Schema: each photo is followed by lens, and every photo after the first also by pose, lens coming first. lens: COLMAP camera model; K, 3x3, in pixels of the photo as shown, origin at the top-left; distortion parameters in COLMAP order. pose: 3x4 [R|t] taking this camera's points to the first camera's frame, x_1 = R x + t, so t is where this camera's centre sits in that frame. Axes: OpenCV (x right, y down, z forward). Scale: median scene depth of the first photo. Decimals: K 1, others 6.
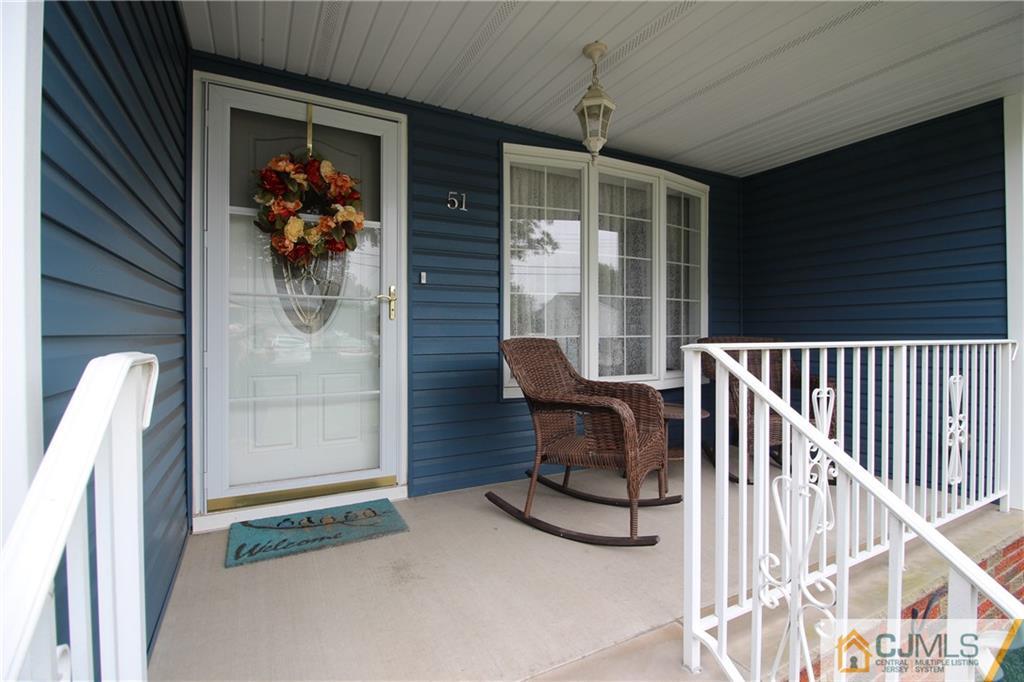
lens RADIAL K [[470.1, 0, 512.1], [0, 470.1, 339.8], [0, 0, 1]] dist [-0.000021, -0.000016]
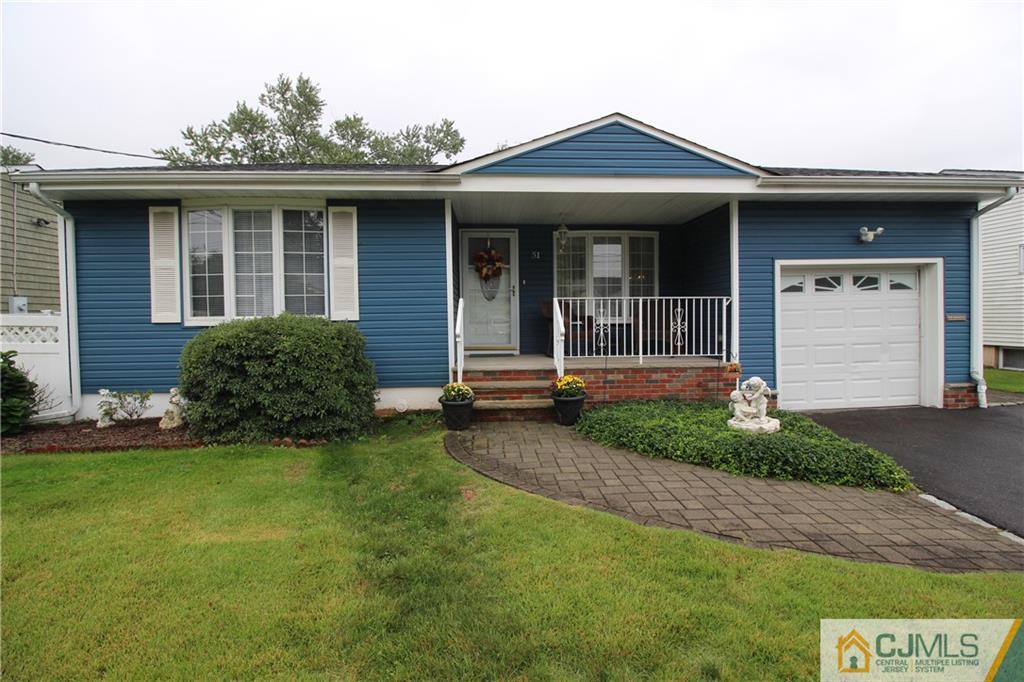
lens RADIAL K [[470.1, 0, 512.6], [0, 470.1, 335.8], [0, 0, 1]] dist [-0.000021, -0.000016]
pose [[0.904128, 0.000700, -0.427260, 1.153167], [0.010200, 0.999678, 0.023222, 0.158086], [0.427139, -0.025353, 0.903830, -1.970376]]
